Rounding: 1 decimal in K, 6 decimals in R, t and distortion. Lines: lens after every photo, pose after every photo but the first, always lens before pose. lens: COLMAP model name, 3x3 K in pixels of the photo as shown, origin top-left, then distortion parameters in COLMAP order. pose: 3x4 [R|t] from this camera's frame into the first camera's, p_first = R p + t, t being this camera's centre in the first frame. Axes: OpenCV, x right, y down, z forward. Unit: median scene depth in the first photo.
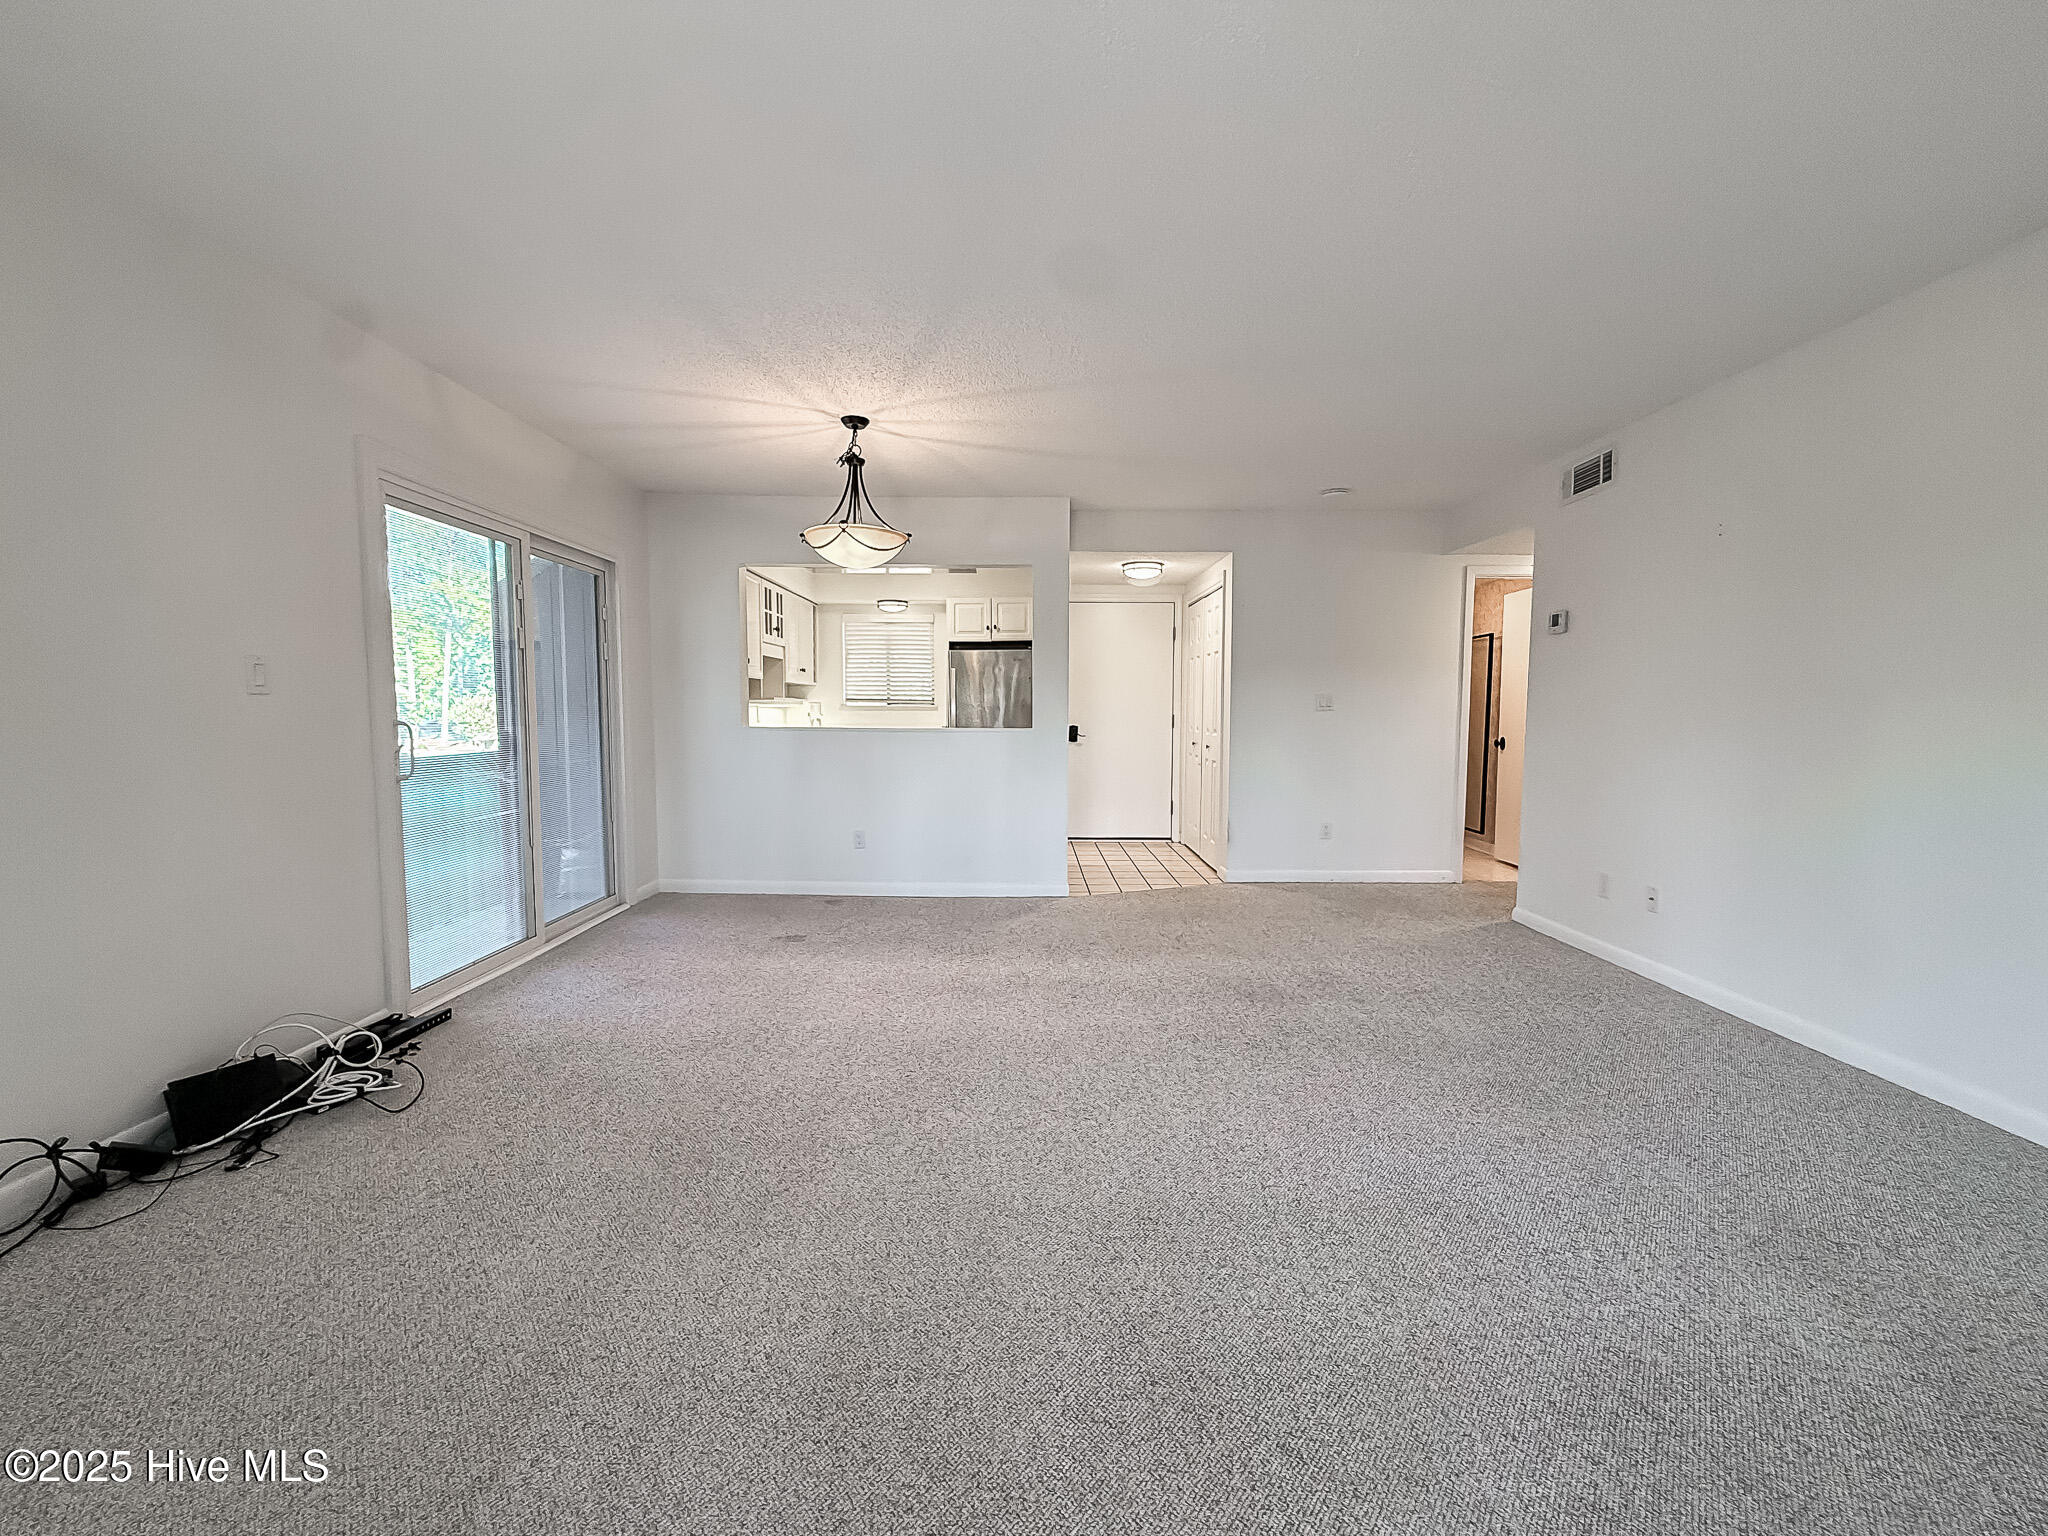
lens RADIAL K [[821.3, 0, 1022.0], [0, 821.3, 770.5], [0, 0, 1]] dist [-0.021035, -0.000102]
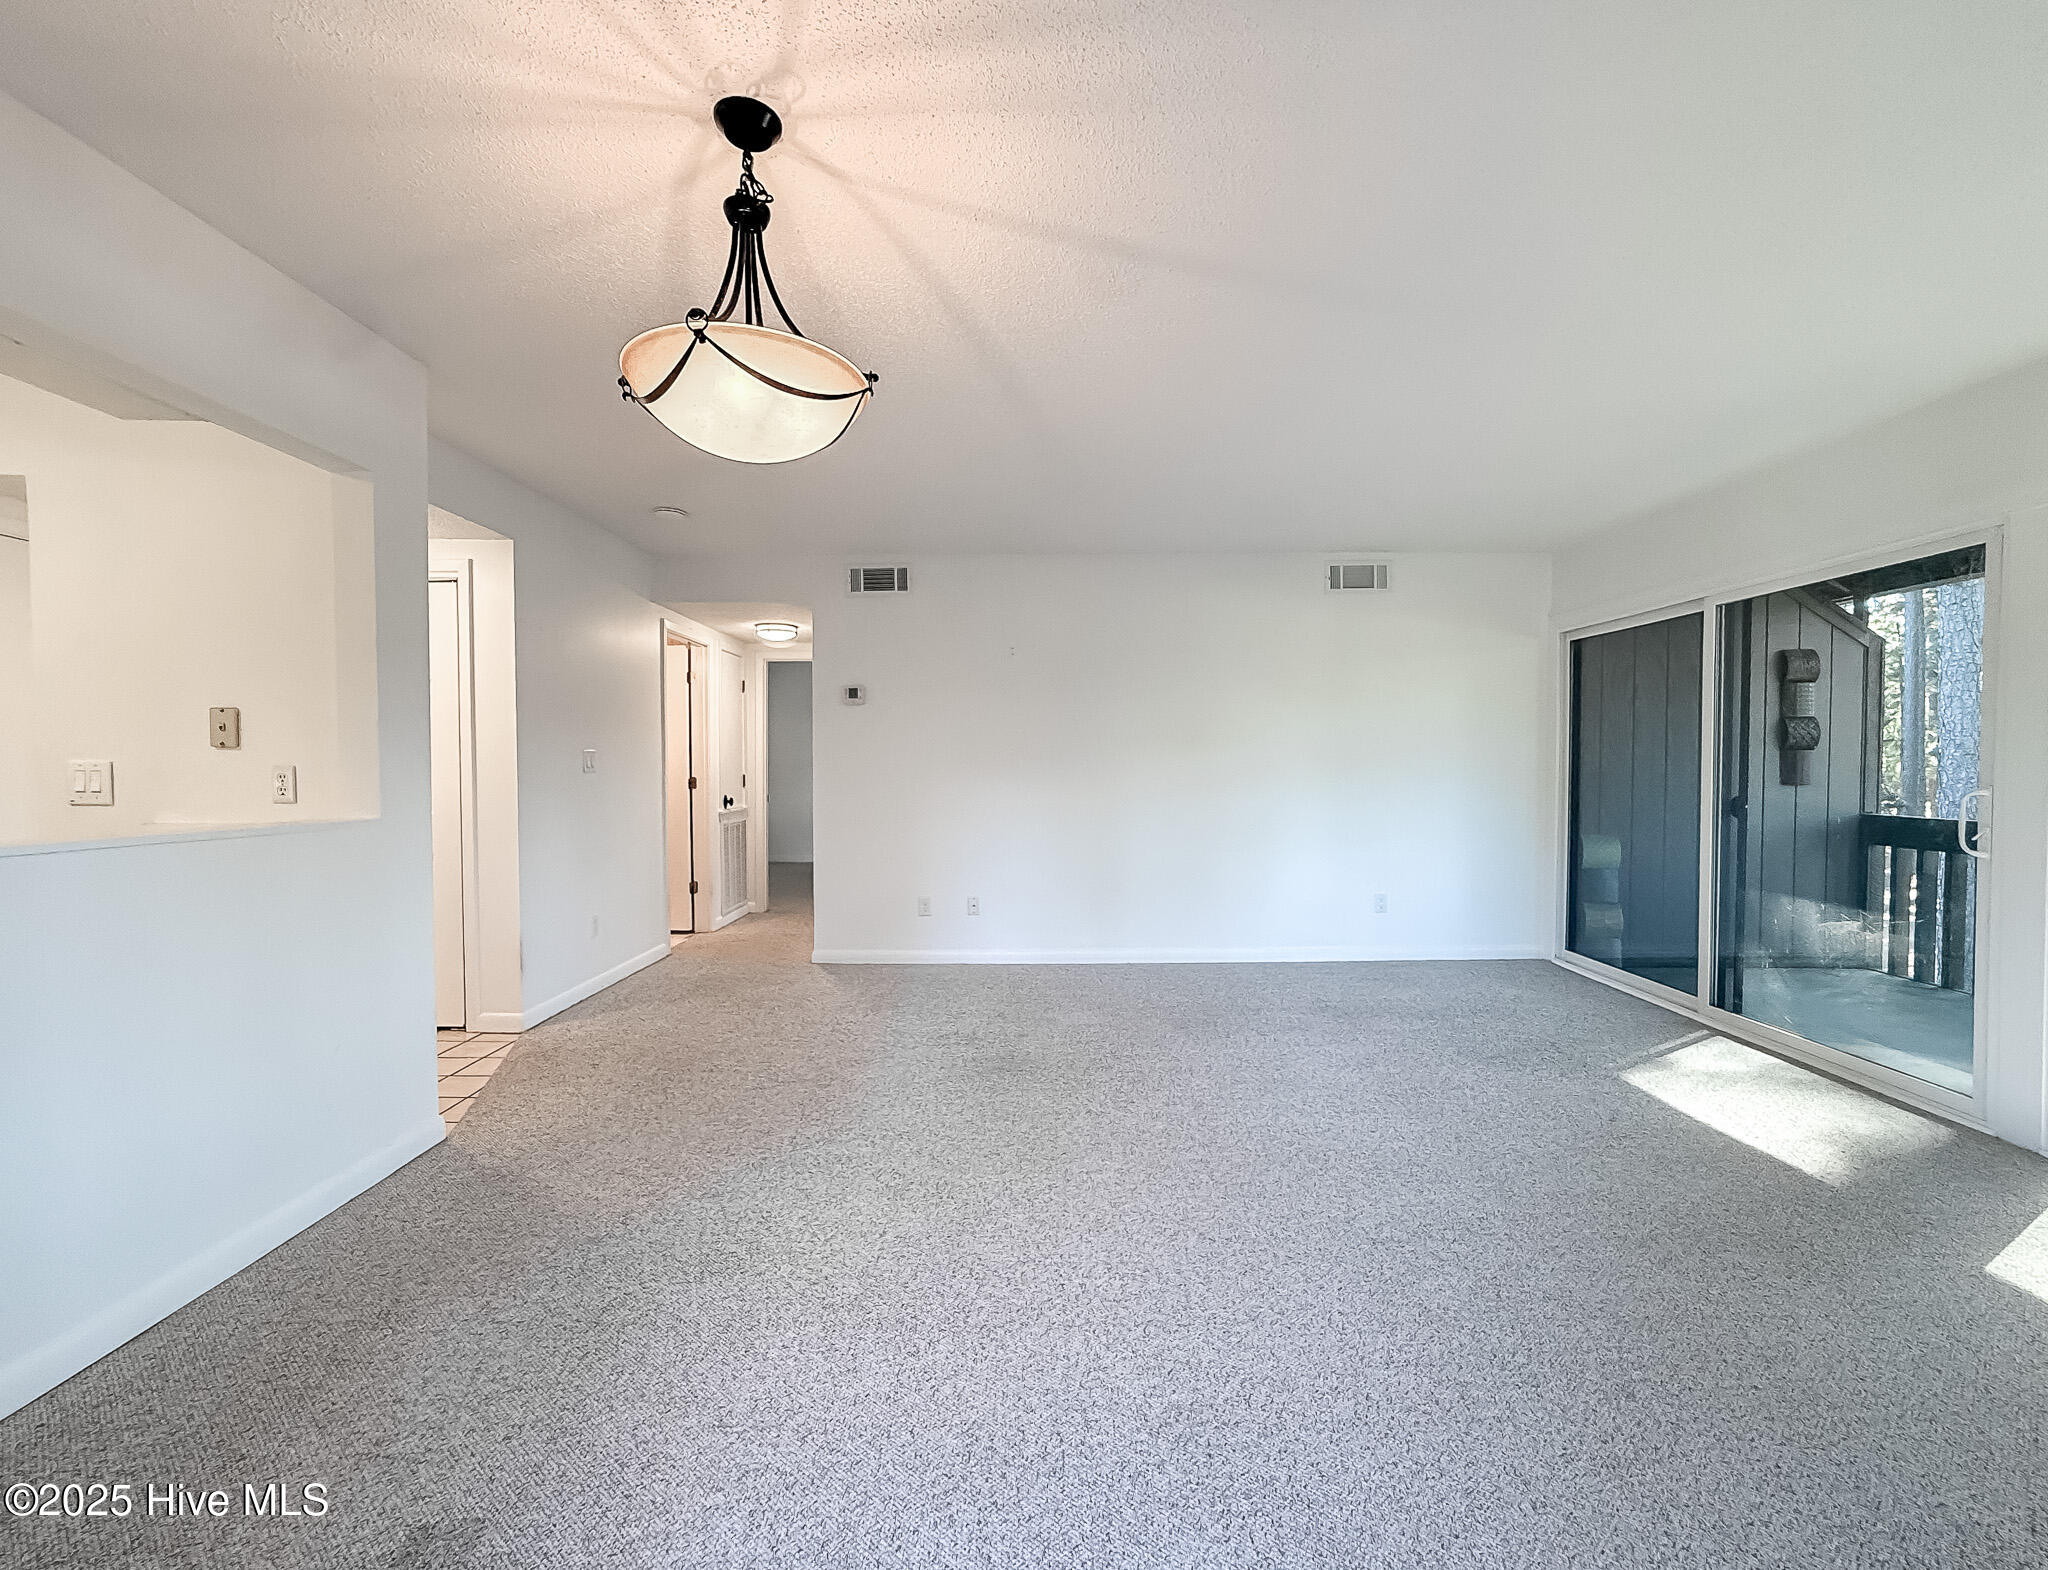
lens RADIAL K [[849.5, 0, 1041.6], [0, 849.5, 786.2], [0, 0, 1]] dist [-0.017767, 0.000096]
pose [[-0.003397, -0.025560, 0.999668, -0.574959], [0.076017, 0.996774, 0.025745, -0.064203], [-0.997101, 0.076079, -0.001443, 0.756663]]
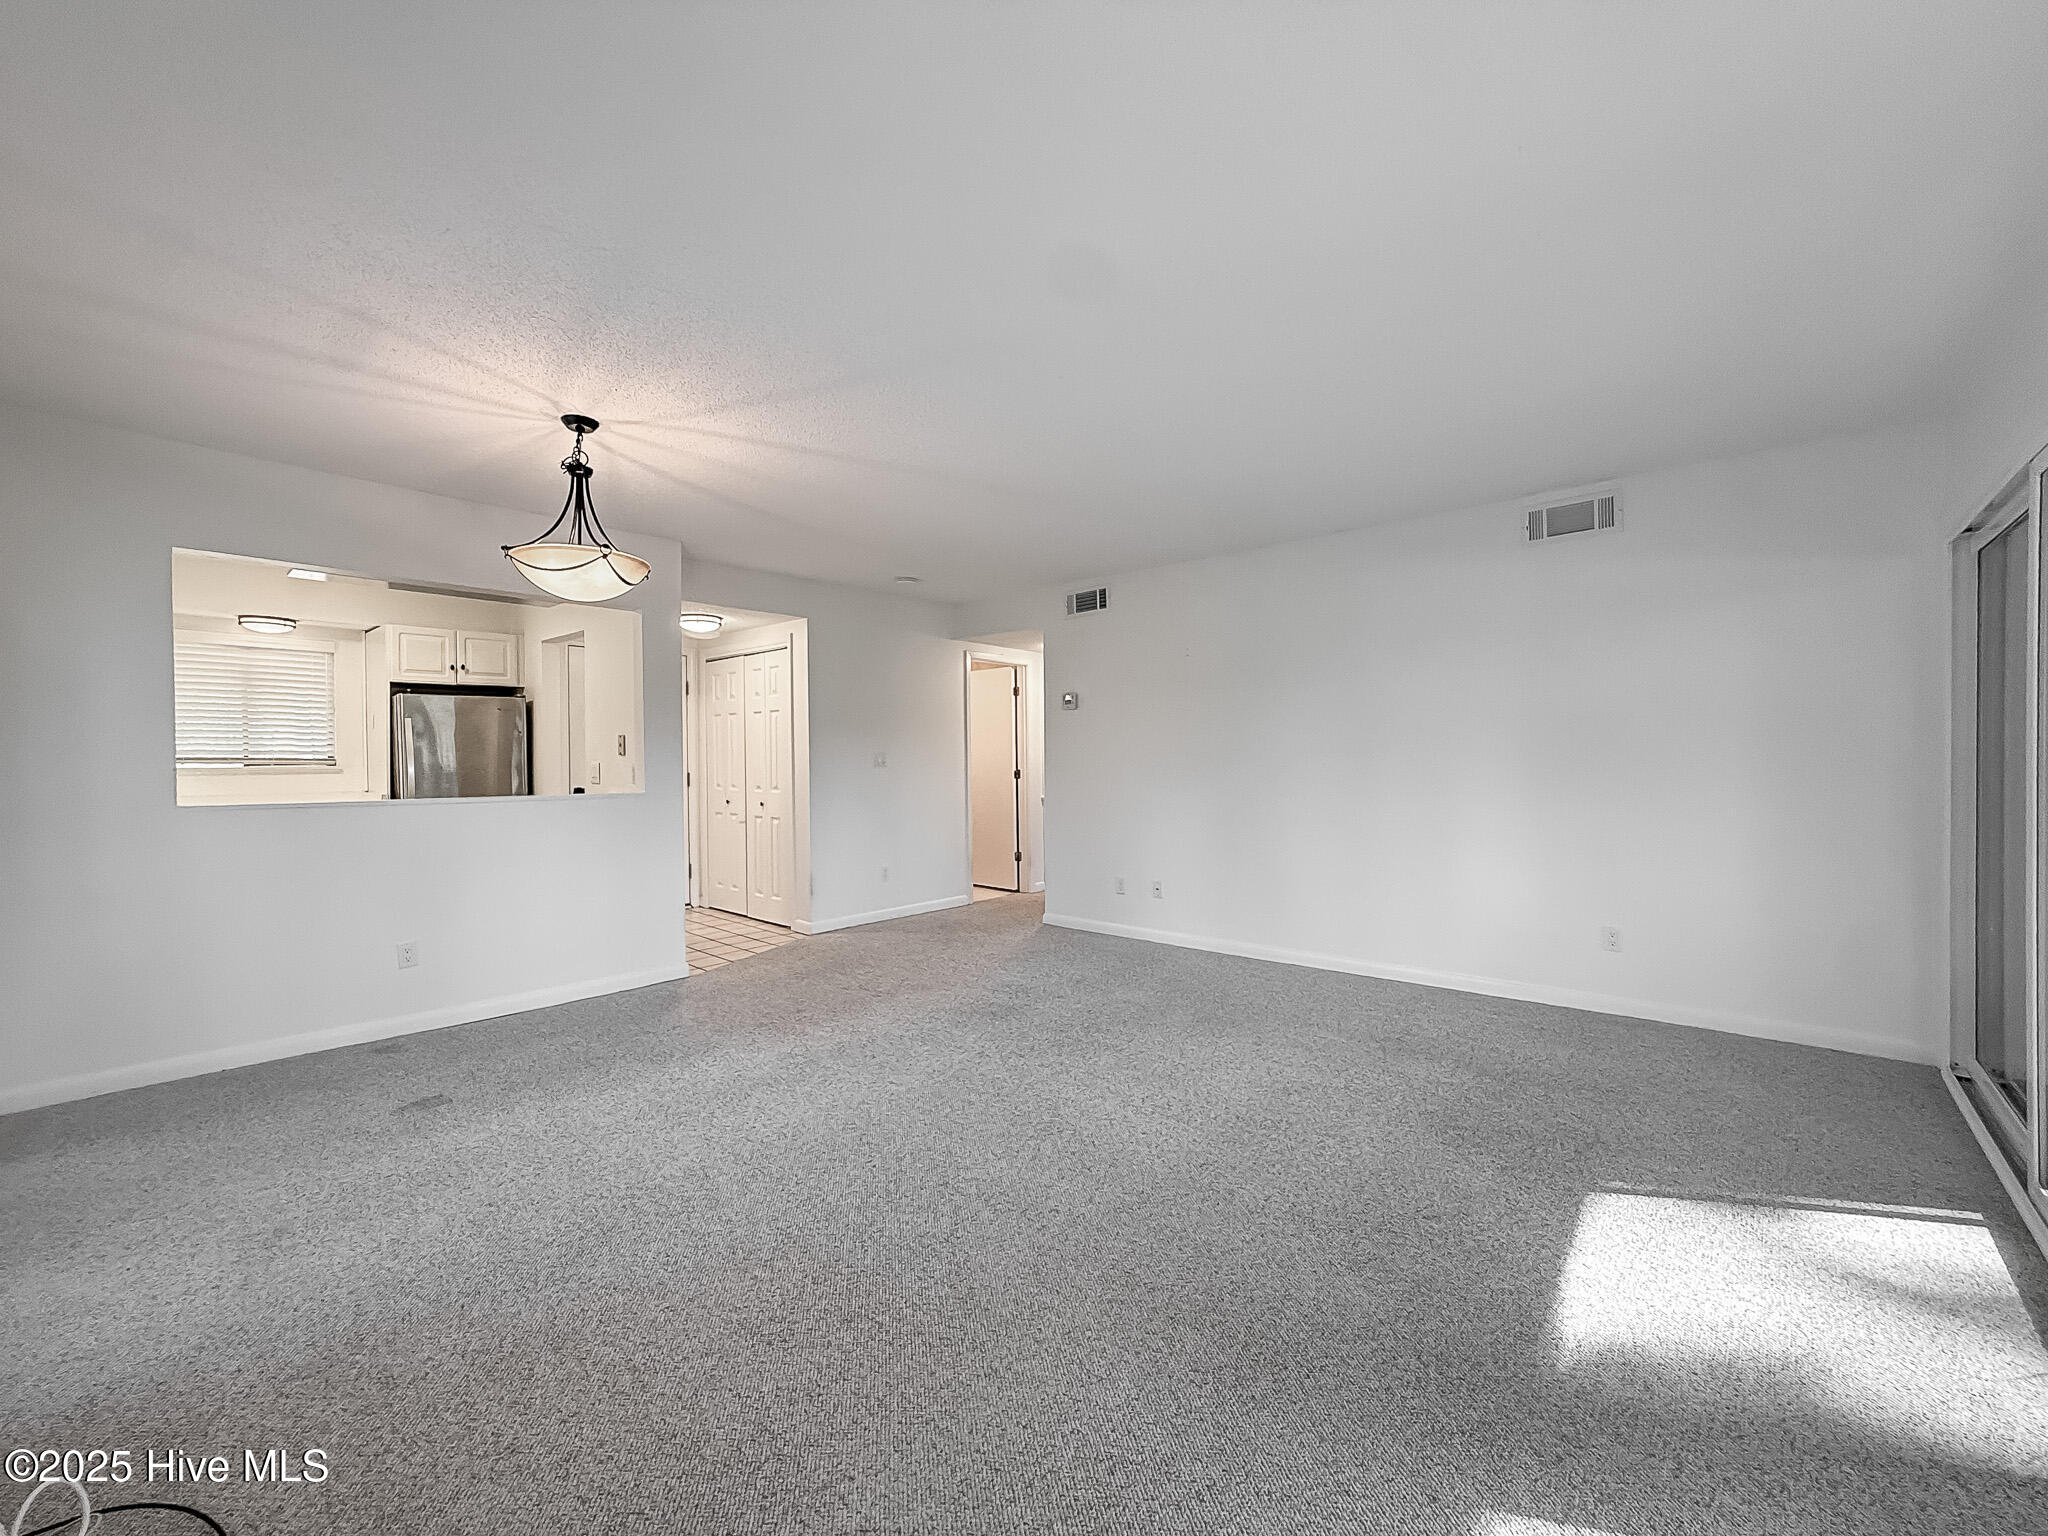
lens RADIAL K [[821.3, 0, 1022.0], [0, 821.3, 770.5], [0, 0, 1]] dist [-0.021035, -0.000102]
pose [[0.664975, -0.017685, 0.746656, -0.452948], [0.064637, 0.997331, -0.033944, -0.022949], [-0.744063, 0.070833, 0.664344, 0.139724]]
